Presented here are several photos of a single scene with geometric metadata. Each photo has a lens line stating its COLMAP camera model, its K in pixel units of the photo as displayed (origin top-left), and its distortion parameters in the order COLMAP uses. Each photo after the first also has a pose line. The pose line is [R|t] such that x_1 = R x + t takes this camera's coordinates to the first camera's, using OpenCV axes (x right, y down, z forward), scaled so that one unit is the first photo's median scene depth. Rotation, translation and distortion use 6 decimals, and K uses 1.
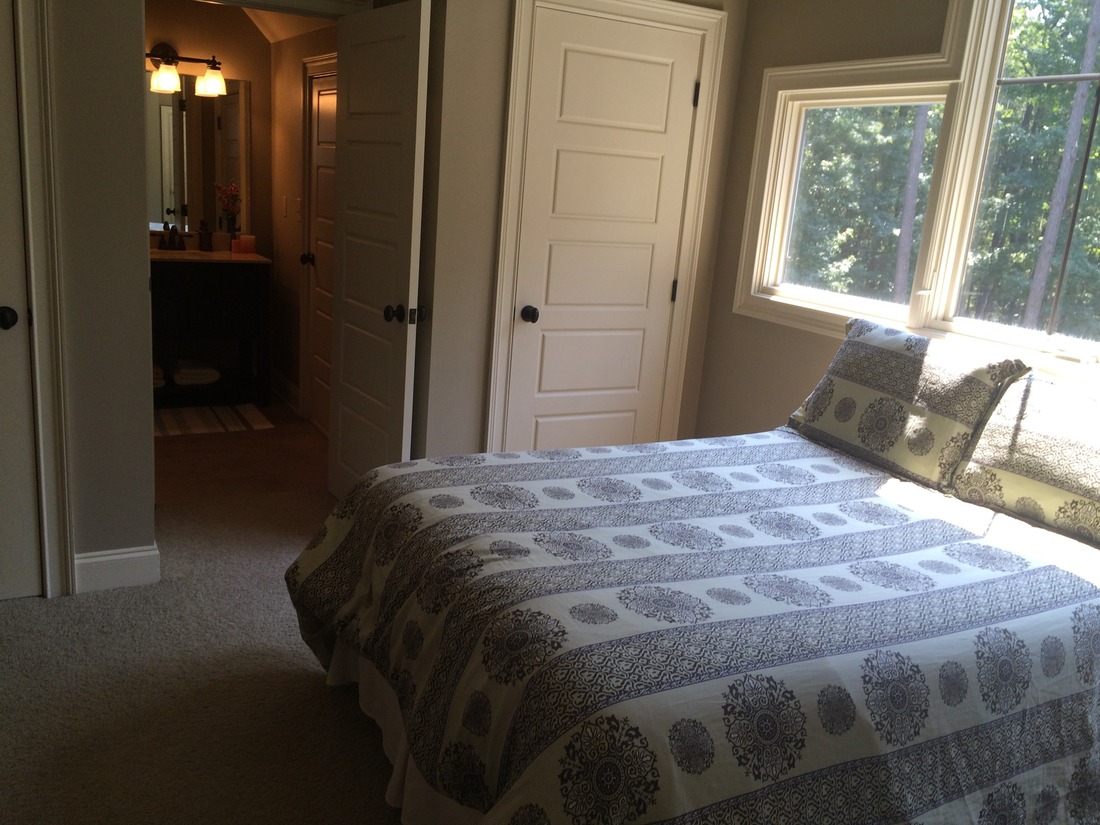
lens RADIAL K [[947.9, 0, 550.0], [0, 947.9, 412.5], [0, 0, 1]] dist [0.107007, -0.136096]
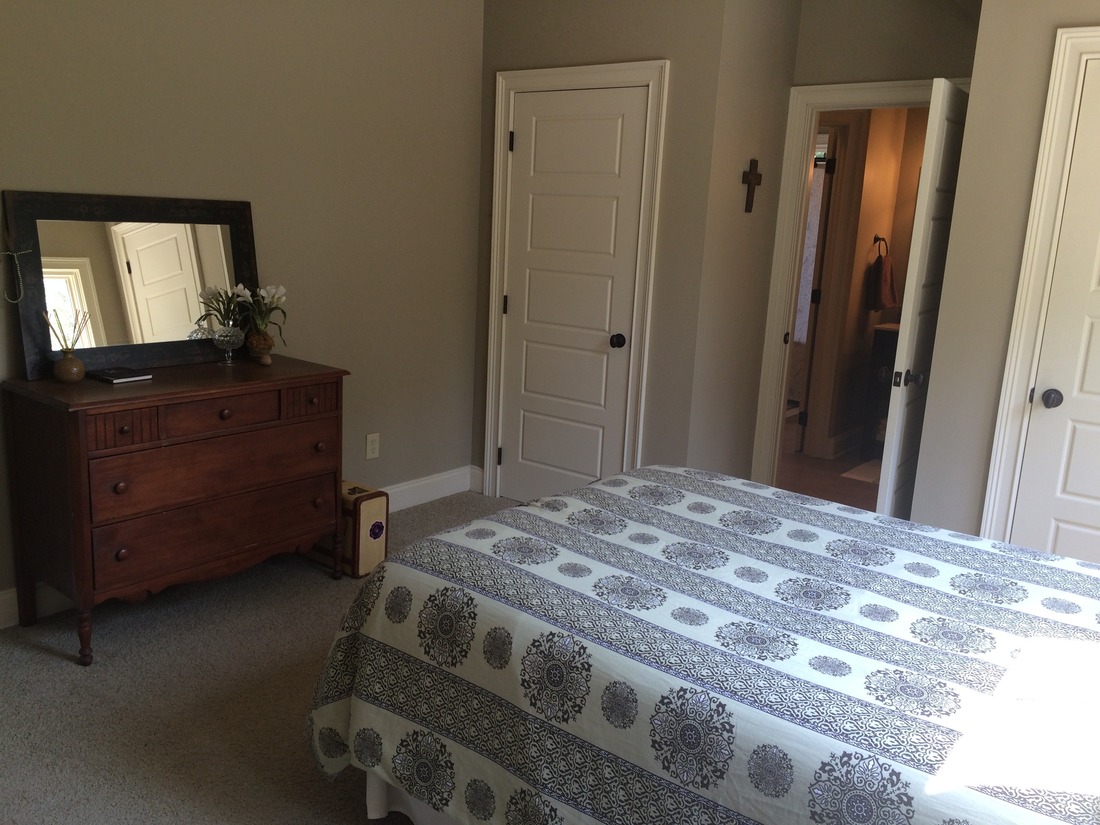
lens RADIAL K [[947.9, 0, 550.0], [0, 947.9, 412.5], [0, 0, 1]] dist [0.107007, -0.136096]
pose [[0.383677, 0.134037, -0.913688, 1.003289], [-0.234855, 0.971042, 0.043830, -0.034654], [0.893104, 0.197768, 0.404045, 0.371574]]
